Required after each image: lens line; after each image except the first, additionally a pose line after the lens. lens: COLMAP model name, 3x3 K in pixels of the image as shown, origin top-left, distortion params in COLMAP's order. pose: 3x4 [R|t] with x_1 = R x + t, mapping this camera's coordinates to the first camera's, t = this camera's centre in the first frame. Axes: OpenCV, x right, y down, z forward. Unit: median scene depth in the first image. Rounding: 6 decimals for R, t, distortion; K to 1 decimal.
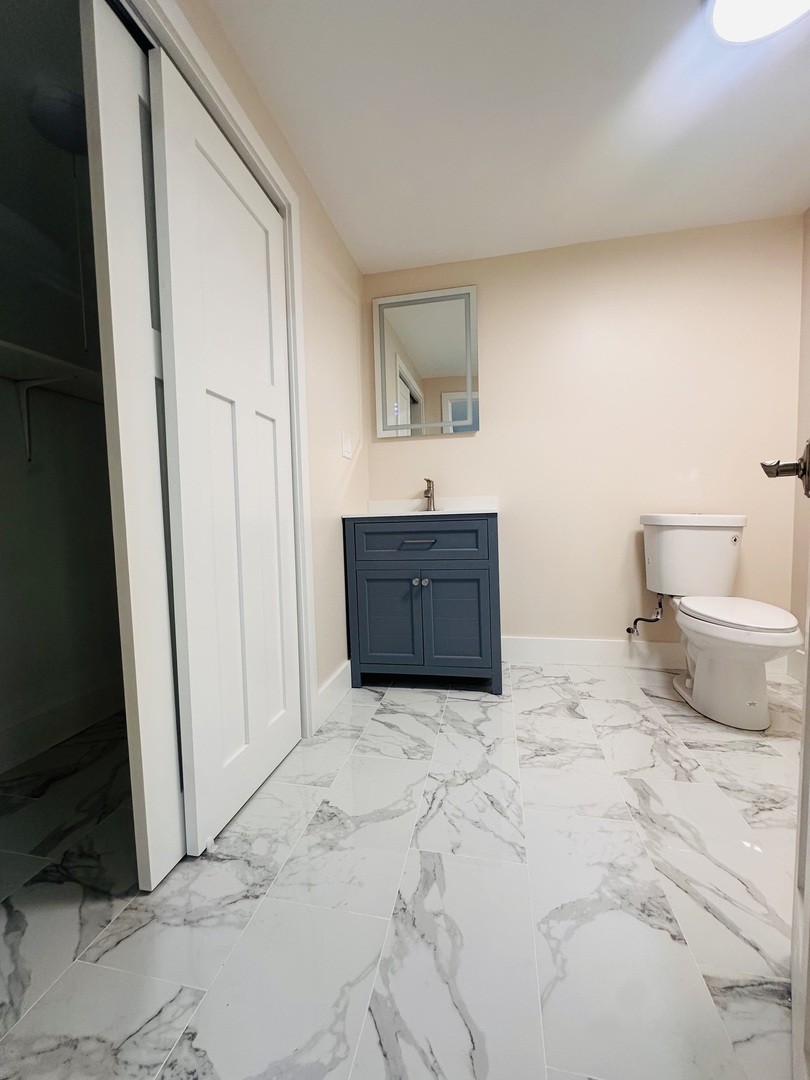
lens RADIAL K [[431.7, 0, 404.9], [0, 431.7, 539.4], [0, 0, 1]] dist [-0.002519, 0.000690]
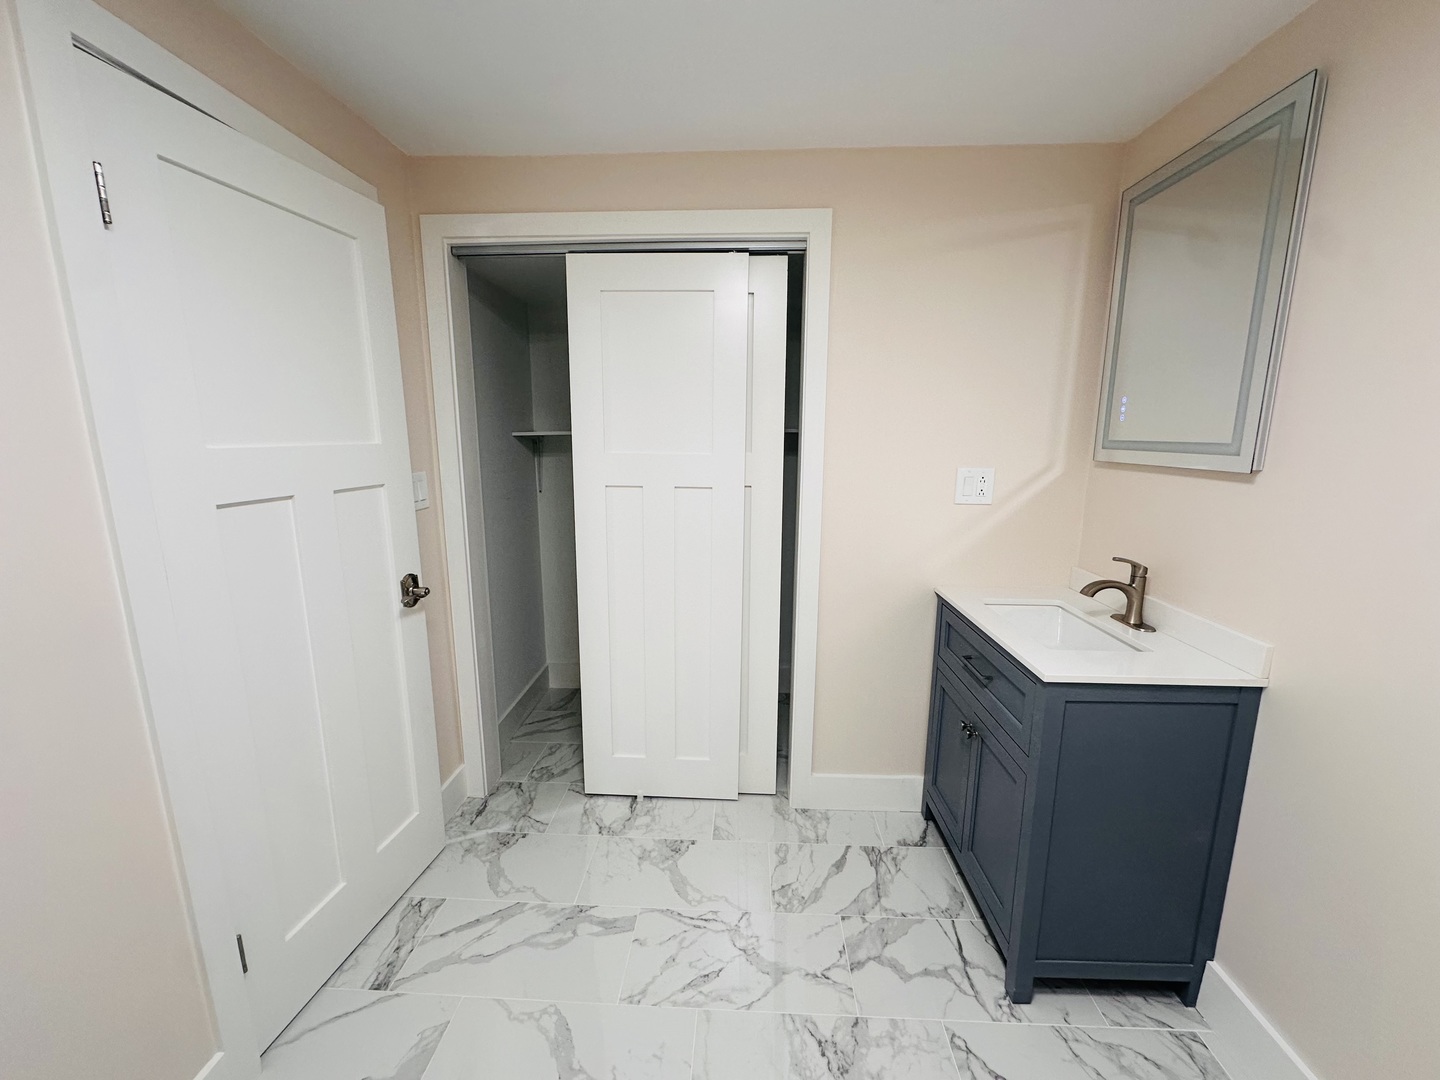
lens RADIAL K [[575.6, 0, 719.3], [0, 575.6, 540.4], [0, 0, 1]] dist [-0.002519, 0.000690]
pose [[0.152877, 0.211865, -0.965268, 1.182292], [-0.064722, 0.976799, 0.204145, -0.510470], [0.986124, 0.031265, 0.163043, 0.832653]]
